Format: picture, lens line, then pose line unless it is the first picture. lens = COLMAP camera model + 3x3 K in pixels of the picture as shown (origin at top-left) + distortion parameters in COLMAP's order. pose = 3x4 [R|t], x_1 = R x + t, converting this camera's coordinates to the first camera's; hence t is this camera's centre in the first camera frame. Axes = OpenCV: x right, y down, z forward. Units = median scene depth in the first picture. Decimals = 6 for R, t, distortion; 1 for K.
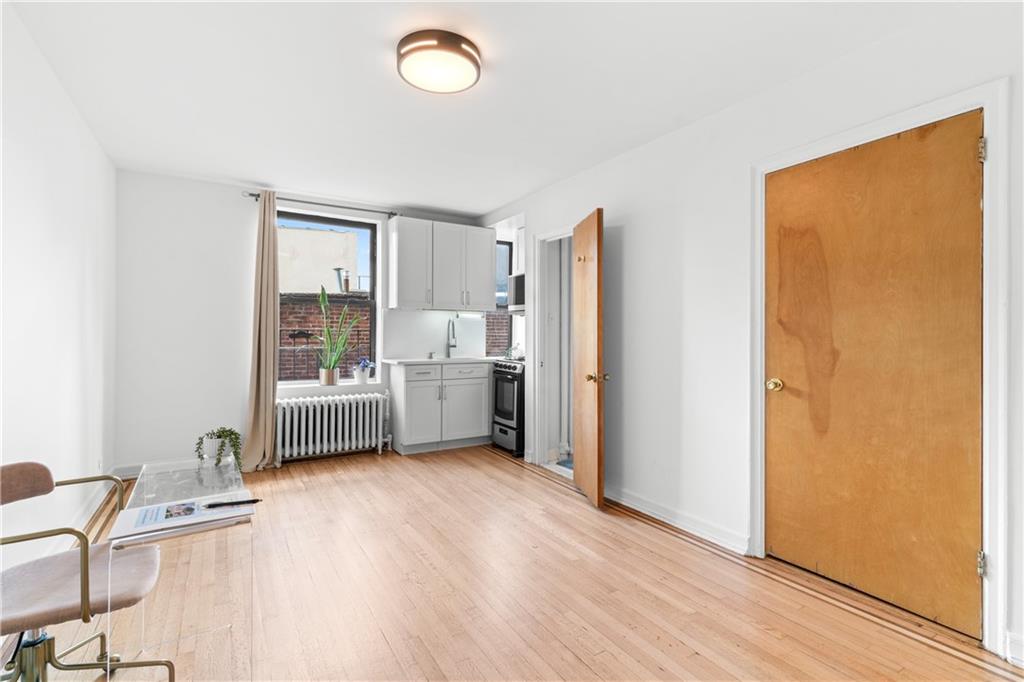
lens RADIAL K [[476.3, 0, 515.5], [0, 476.3, 340.8], [0, 0, 1]] dist [0.003345, -0.000053]
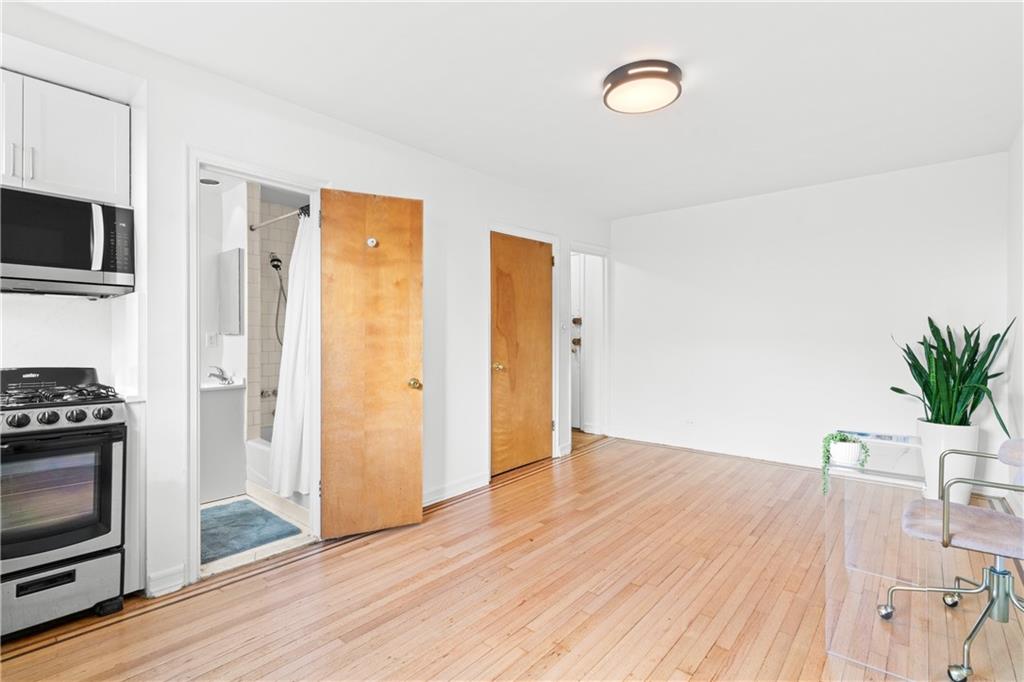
lens RADIAL K [[476.3, 0, 515.5], [0, 476.3, 340.8], [0, 0, 1]] dist [0.003345, -0.000053]
pose [[-0.309783, -0.018053, 0.950636, -0.539373], [0.009743, 0.999707, 0.022159, -0.015492], [-0.950757, 0.016127, -0.309516, 0.781988]]
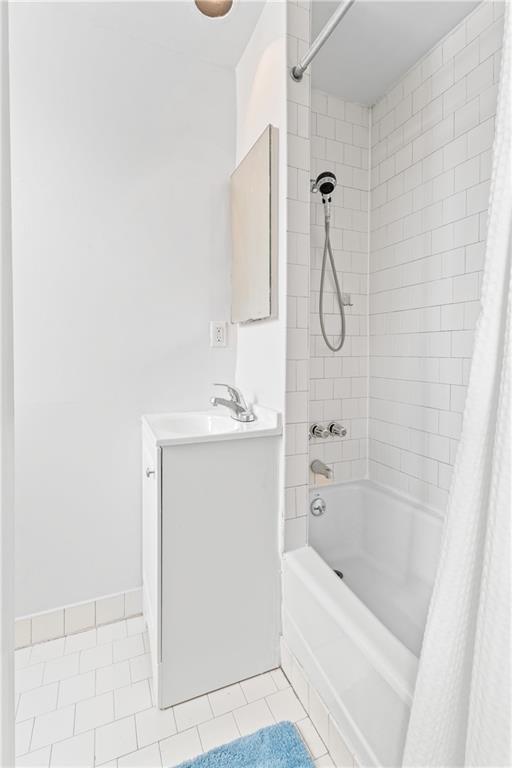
lens RADIAL K [[371.5, 0, 257.4], [0, 371.5, 355.7], [0, 0, 1]] dist [0.000342, -0.000037]
pose [[0.157709, -0.027044, 0.987115, 0.074769], [0.015654, 0.999568, 0.024884, 0.008995], [-0.987362, 0.011528, 0.158064, 0.937226]]
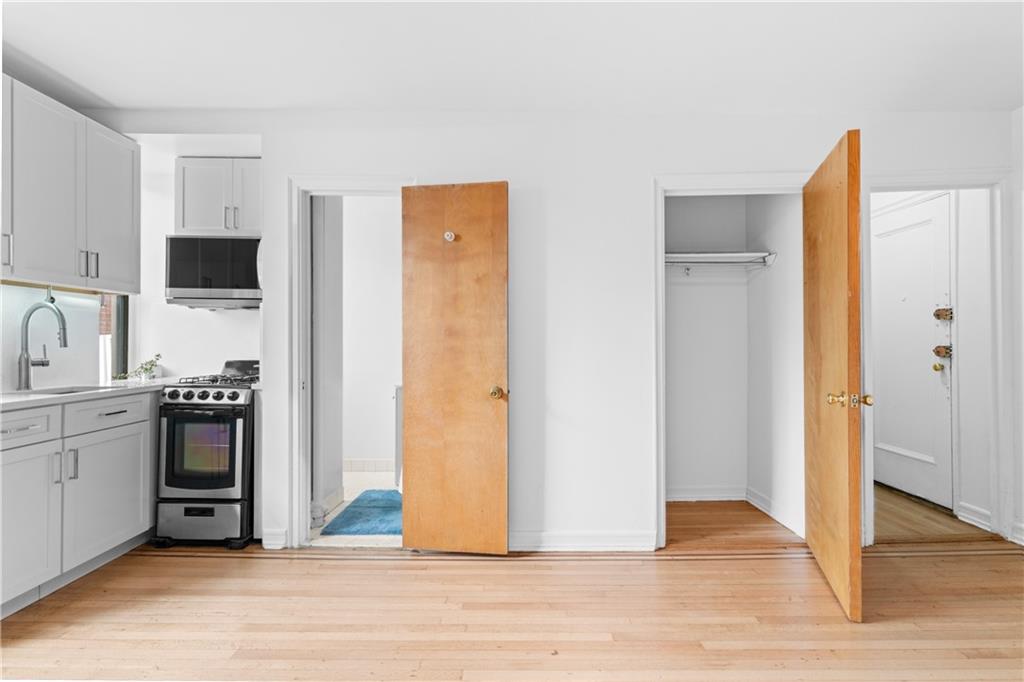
lens RADIAL K [[491.3, 0, 515.6], [0, 491.3, 340.4], [0, 0, 1]] dist [0.008463, -0.000514]
pose [[0.520651, -0.003287, 0.853763, -0.338401], [0.010914, 0.999936, -0.002806, -0.004909], [-0.853700, 0.010779, 0.520654, 0.396609]]
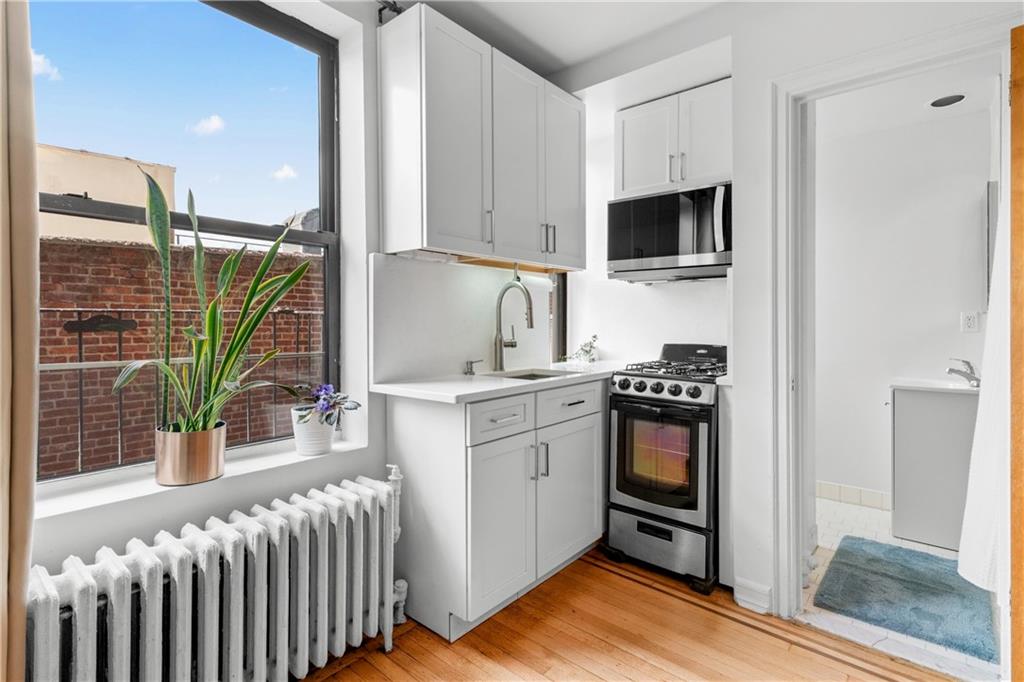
lens RADIAL K [[495.3, 0, 506.3], [0, 495.3, 324.0], [0, 0, 1]] dist [0.000342, -0.000037]
pose [[0.951833, -0.012466, 0.306364, -0.313406], [0.014142, 0.999895, -0.003253, -0.007234], [-0.306291, 0.007429, 0.951909, 0.618127]]
